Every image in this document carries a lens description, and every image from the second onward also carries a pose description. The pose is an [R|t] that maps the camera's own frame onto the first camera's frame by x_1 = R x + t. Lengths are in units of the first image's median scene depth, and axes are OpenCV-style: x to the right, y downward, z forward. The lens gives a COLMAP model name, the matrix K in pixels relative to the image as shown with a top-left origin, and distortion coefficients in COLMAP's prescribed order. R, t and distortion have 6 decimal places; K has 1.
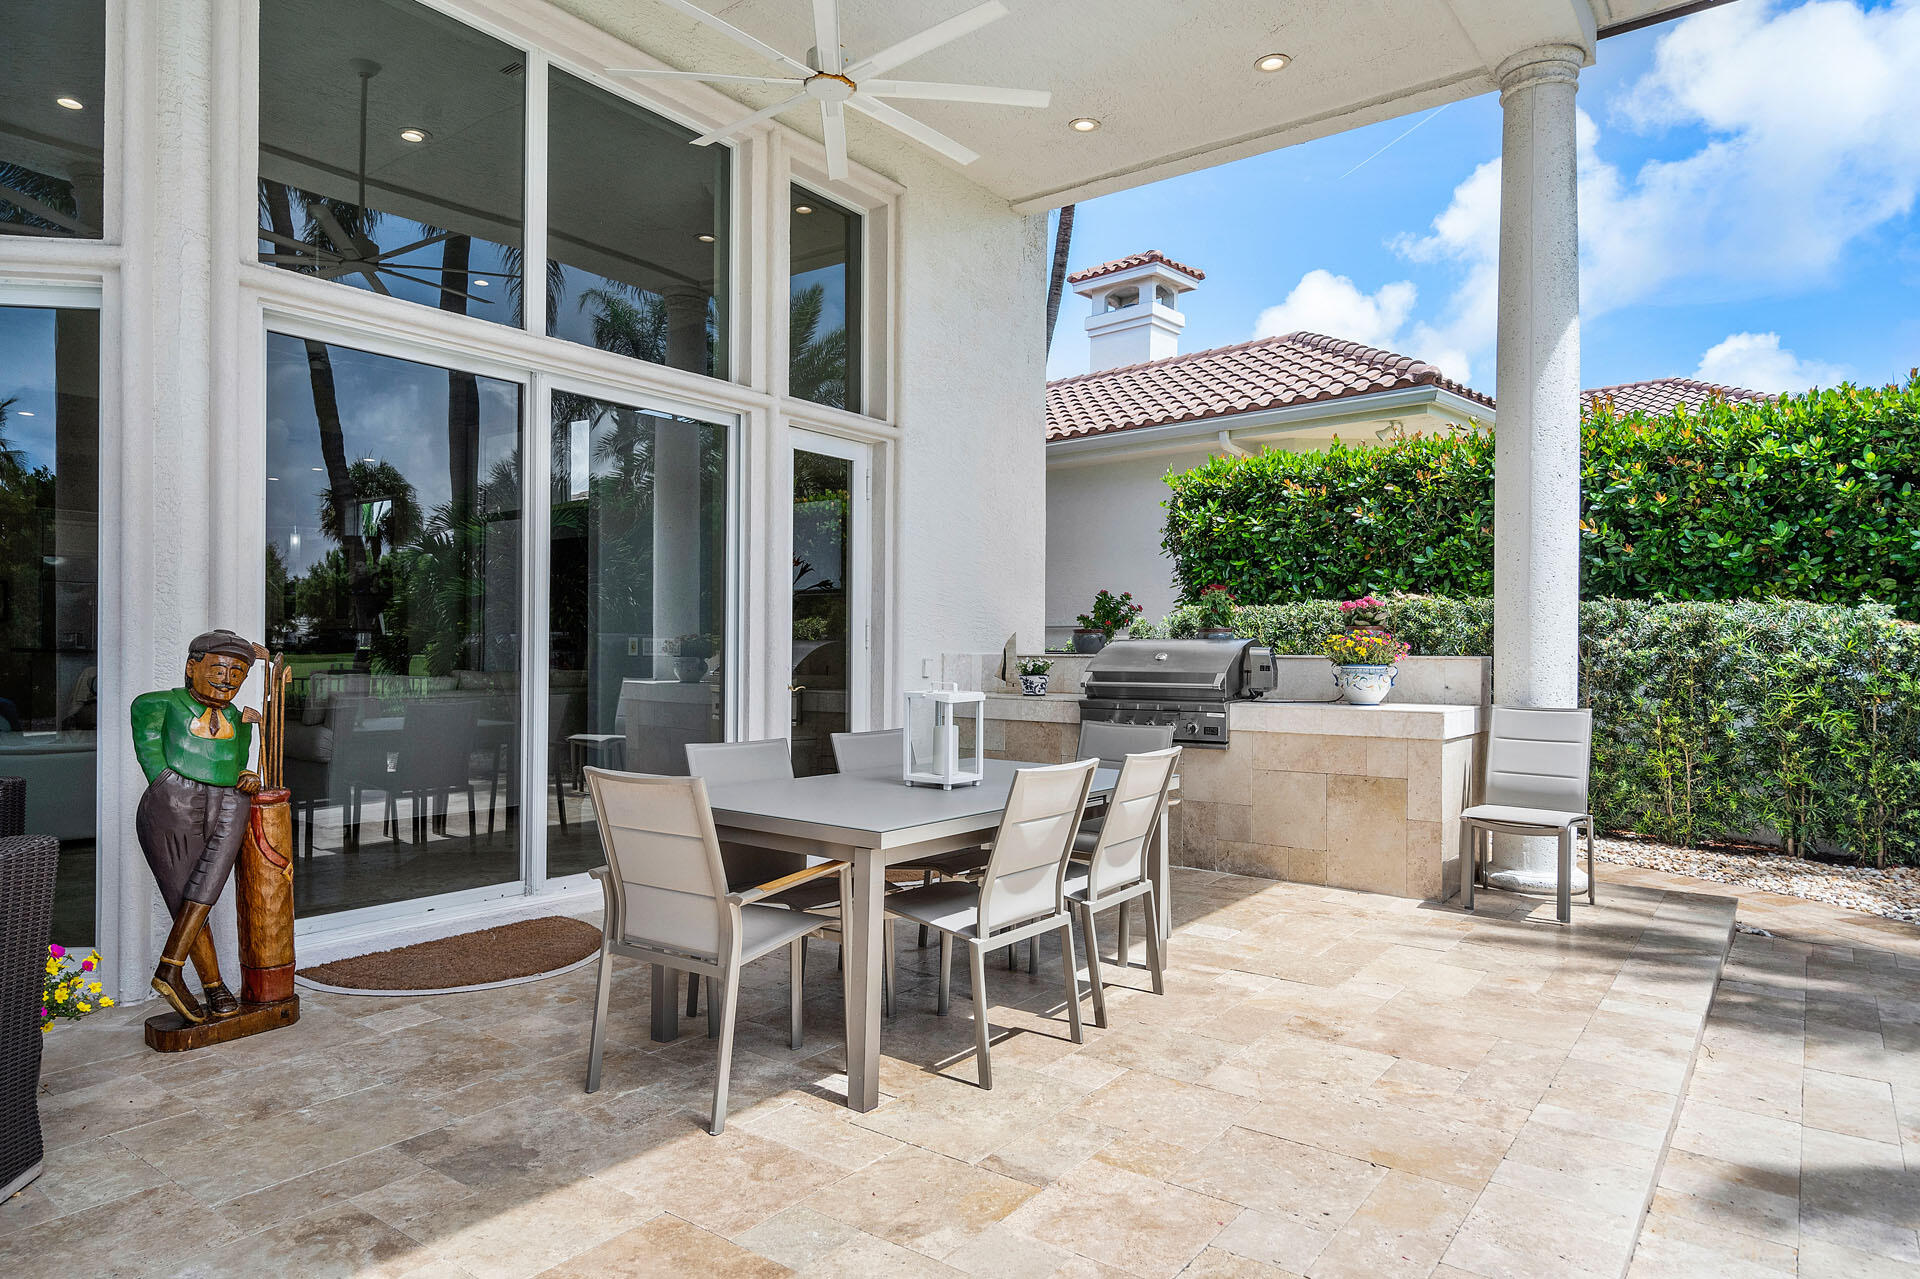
lens RADIAL K [[1122.8, 0, 960.3], [0, 1122.8, 648.4], [0, 0, 1]] dist [-0.008484, -0.000998]
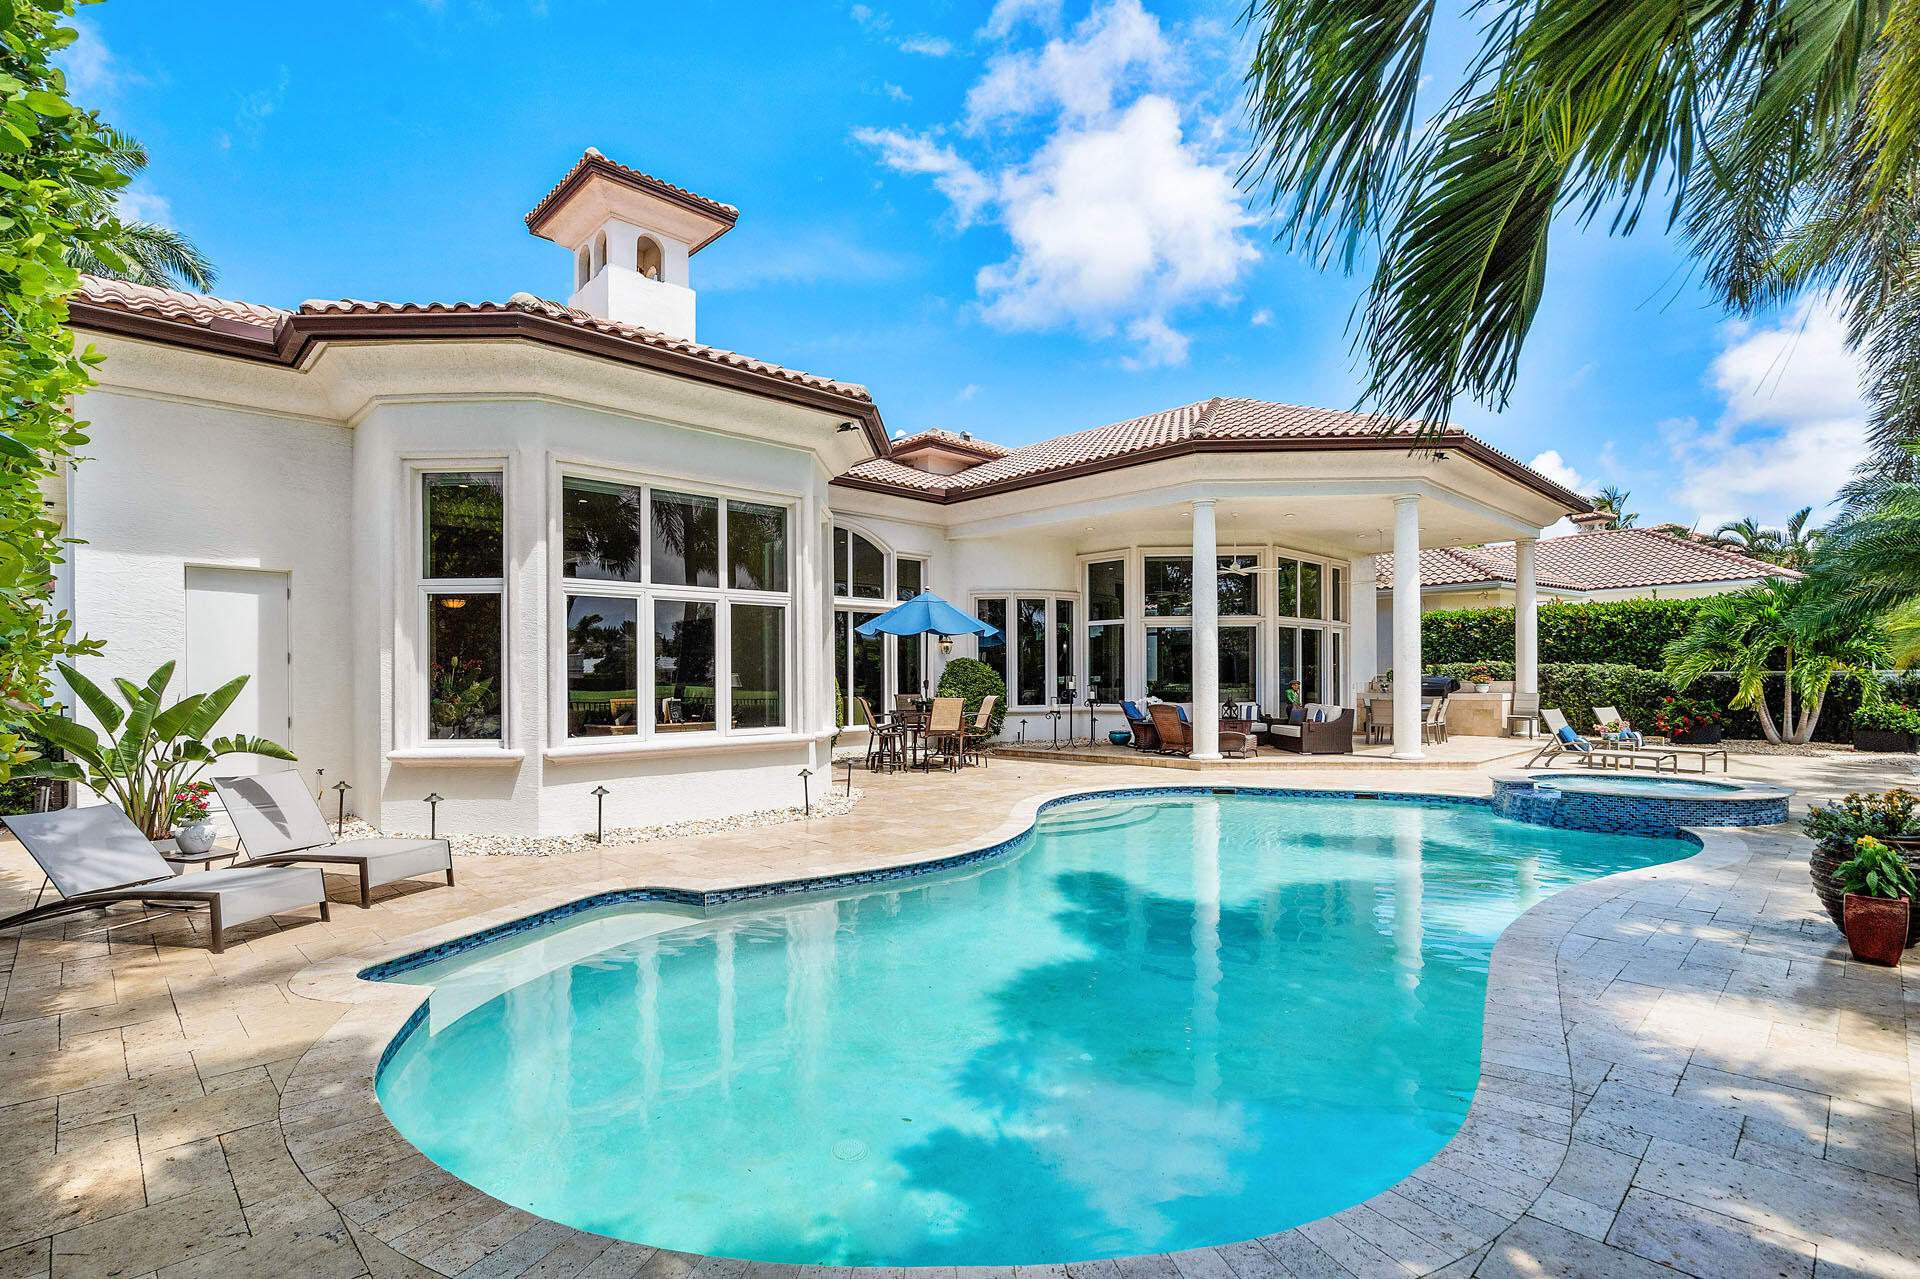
lens RADIAL K [[903.4, 0, 965.3], [0, 903.4, 681.3], [0, 0, 1]] dist [0.000222, -0.001301]
pose [[0.990322, -0.013711, -0.138107, -0.834317], [0.014040, 0.999900, 0.001415, -0.019126], [0.138074, -0.003340, 0.990416, -2.003752]]
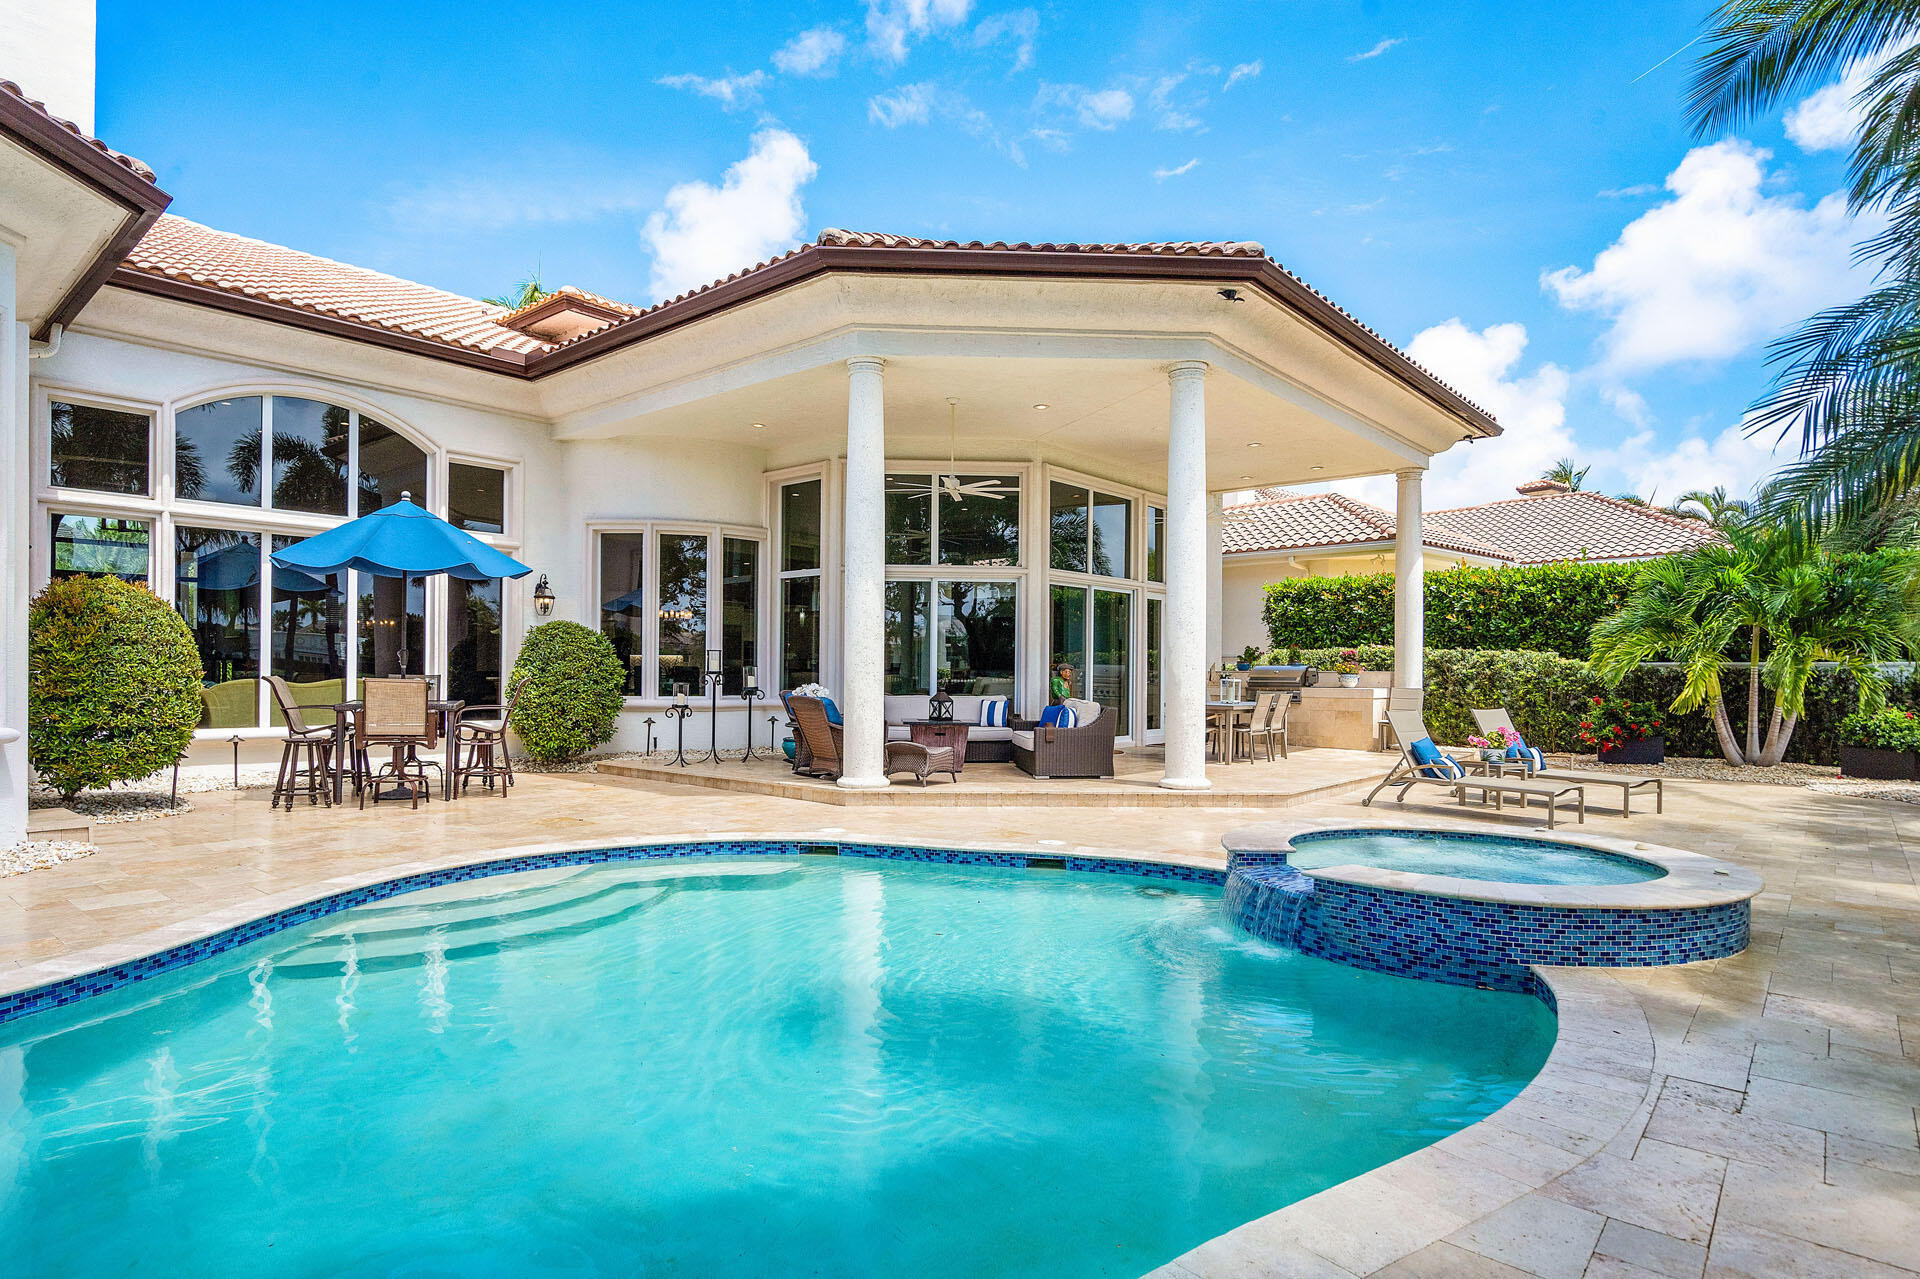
lens RADIAL K [[1024.7, 0, 975.3], [0, 1024.7, 678.8], [0, 0, 1]] dist [0.003750, 0.002919]
pose [[0.998821, 0.001221, -0.048534, -0.375547], [-0.000930, 0.999981, 0.006017, 0.008836], [0.048540, -0.005965, 0.998803, -1.335755]]
